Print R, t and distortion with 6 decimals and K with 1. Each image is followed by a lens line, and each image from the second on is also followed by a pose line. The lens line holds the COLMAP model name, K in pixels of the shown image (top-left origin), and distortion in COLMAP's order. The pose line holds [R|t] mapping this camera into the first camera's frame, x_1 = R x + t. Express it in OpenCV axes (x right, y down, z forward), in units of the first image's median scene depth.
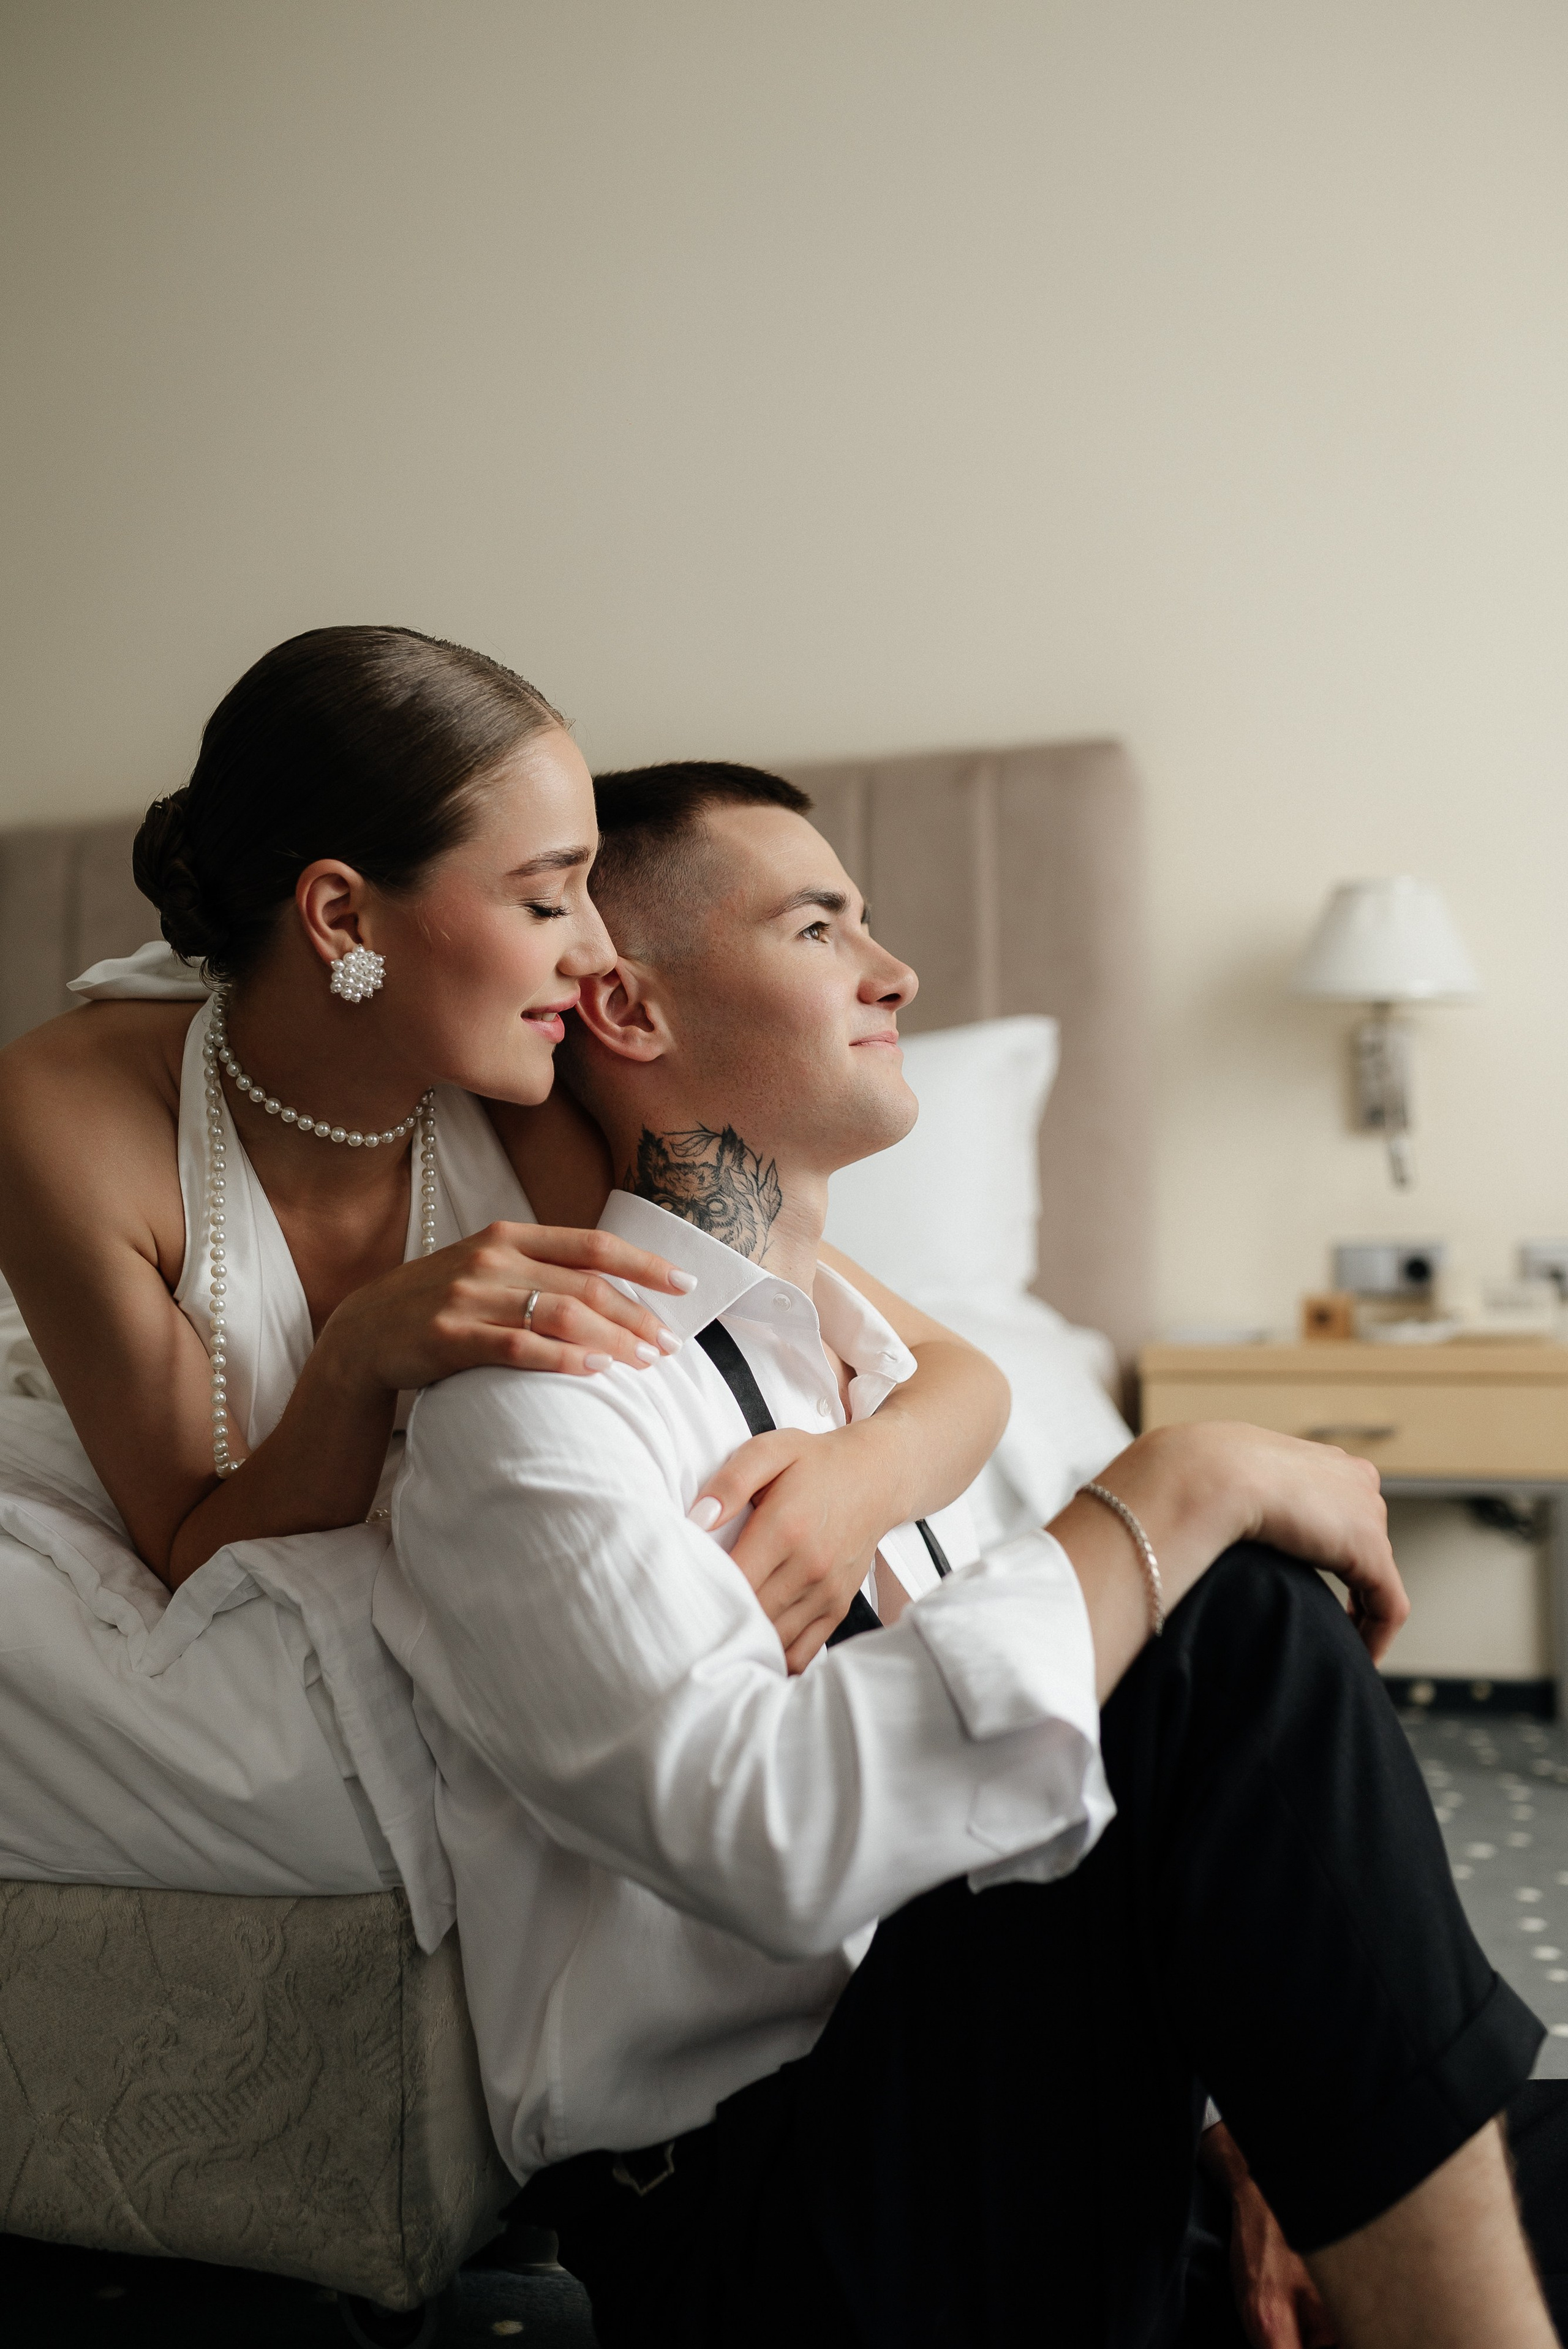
lens RADIAL K [[2380.9, 0, 784.0], [0, 2380.9, 1174.5], [0, 0, 1]] dist [0.104137, 0.002844]
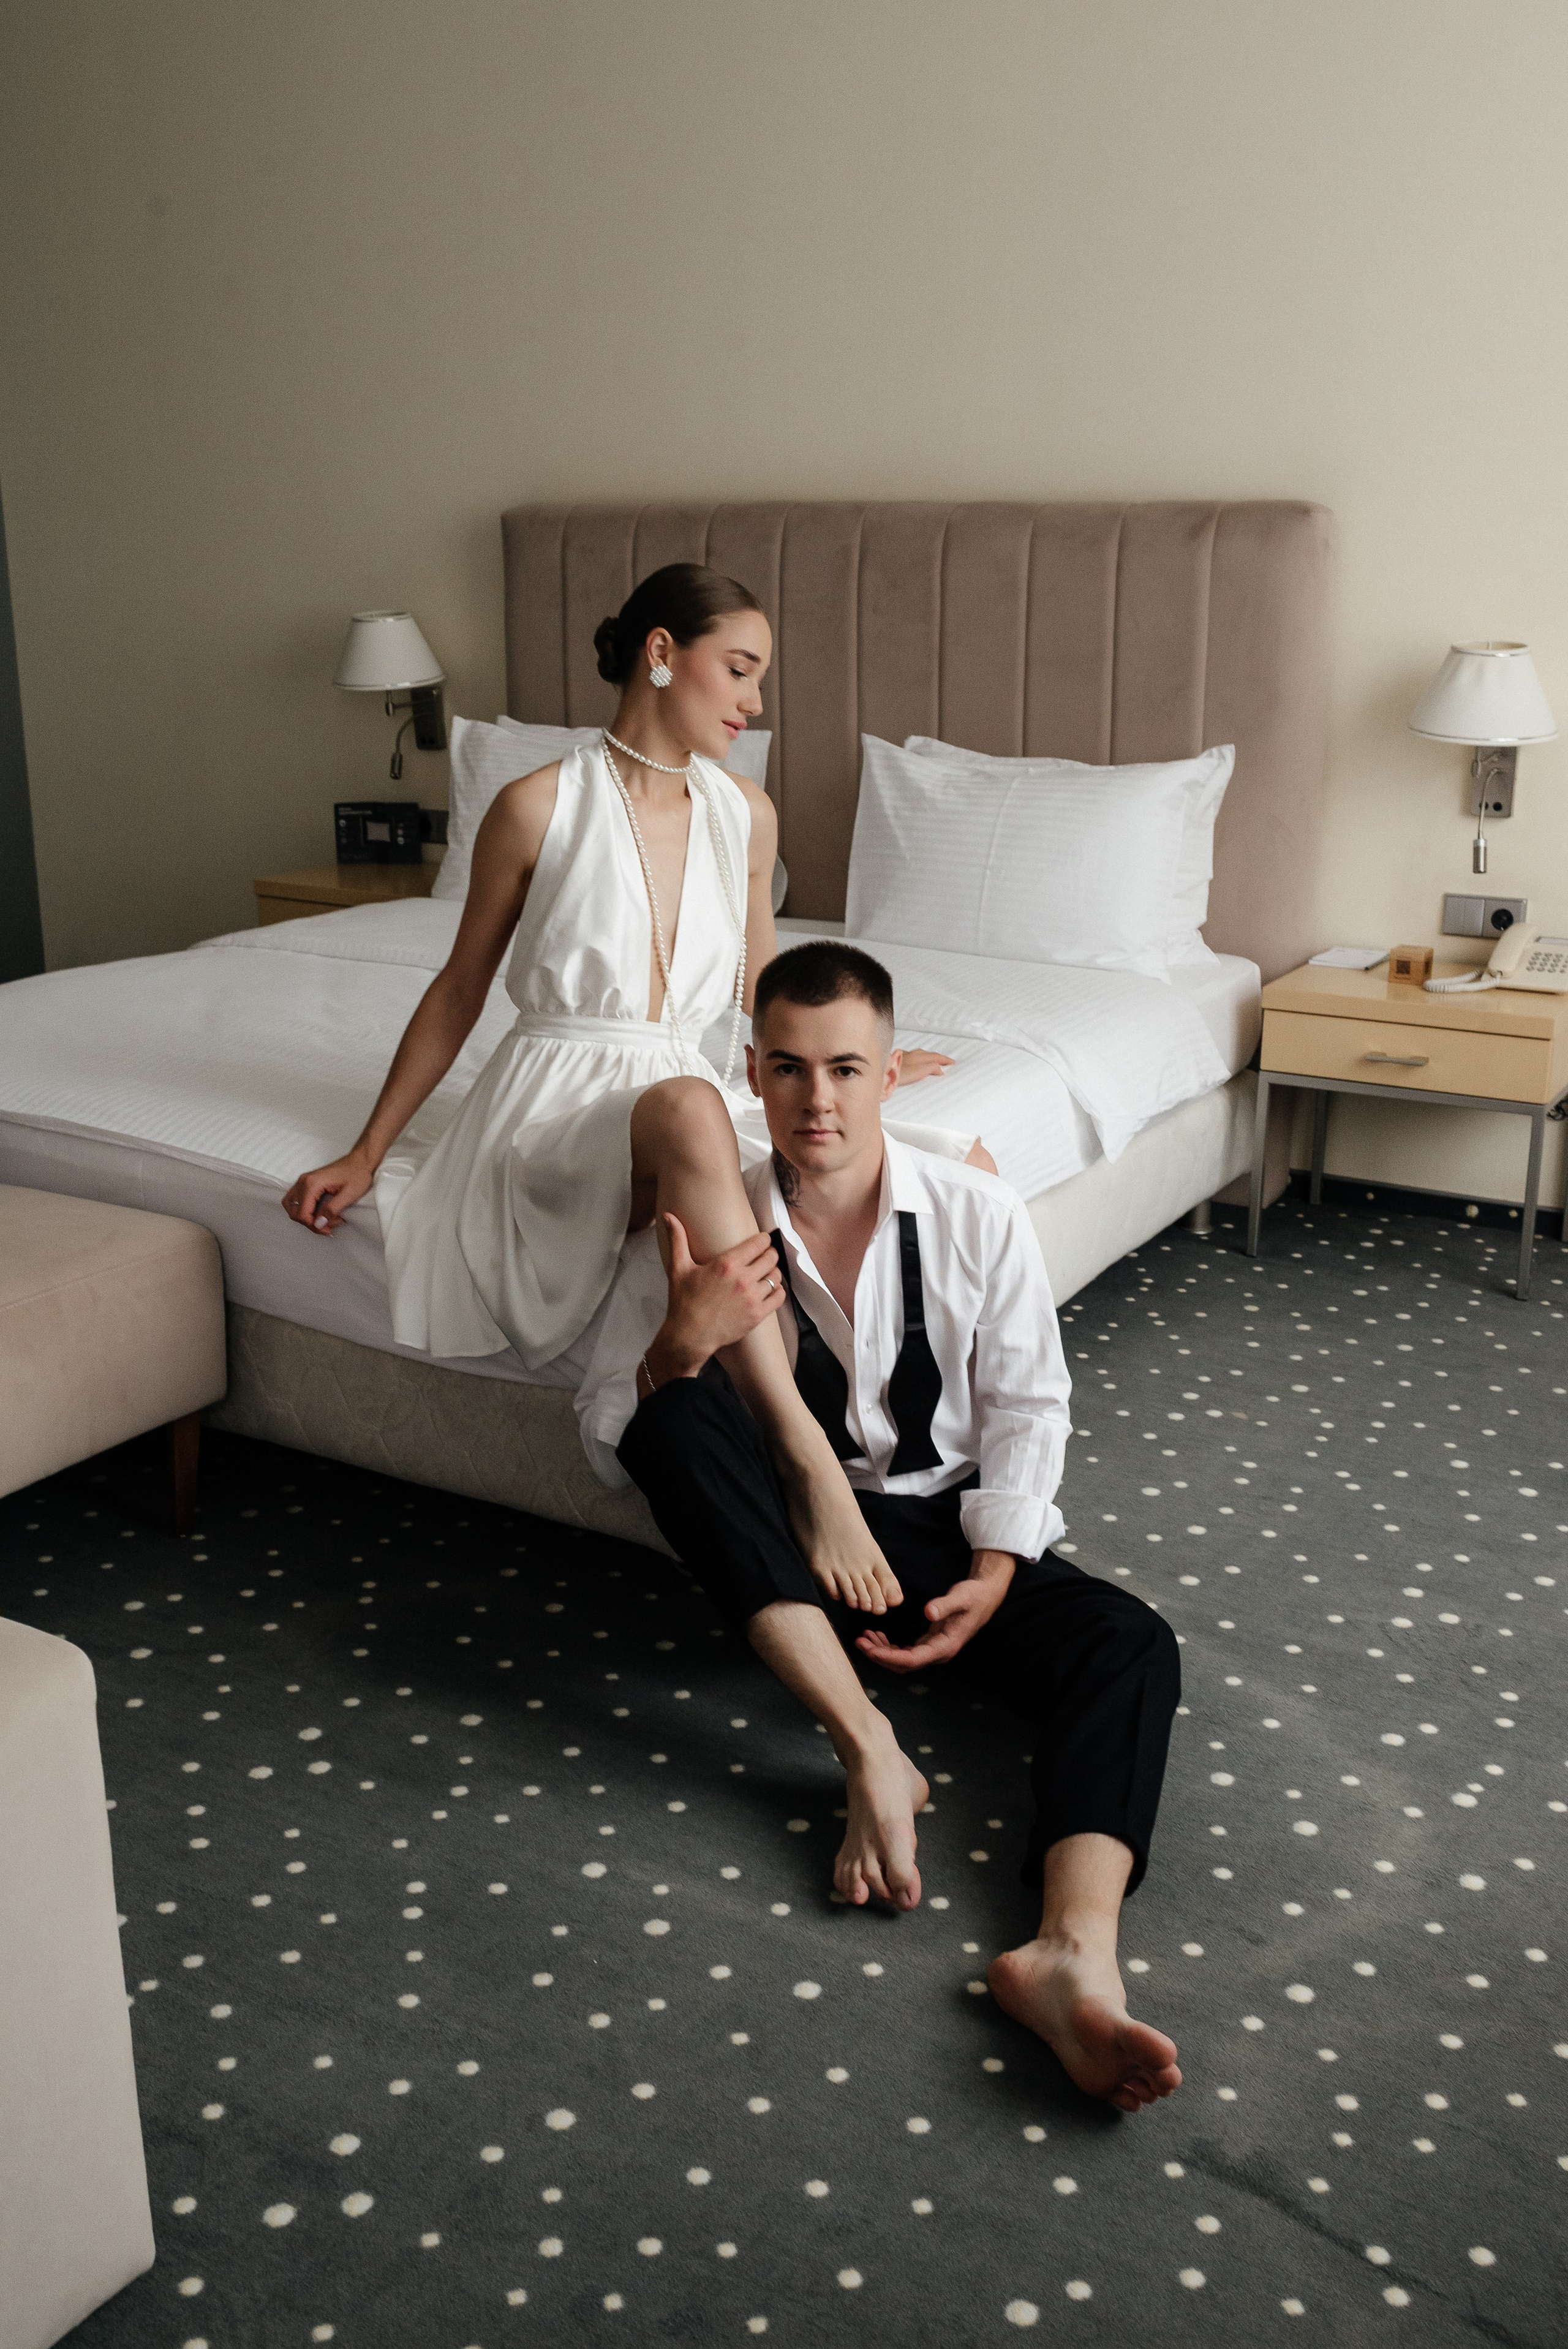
lens RADIAL K [[2380.9, 0, 784.0], [0, 2380.9, 1174.5], [0, 0, 1]] dist [0.104137, 0.002844]
pose [[0.976377, 0.072662, -0.203492, 0.158501], [-0.005423, 0.949707, 0.313093, -0.258236], [0.216007, -0.304593, 0.927666, -0.428235]]
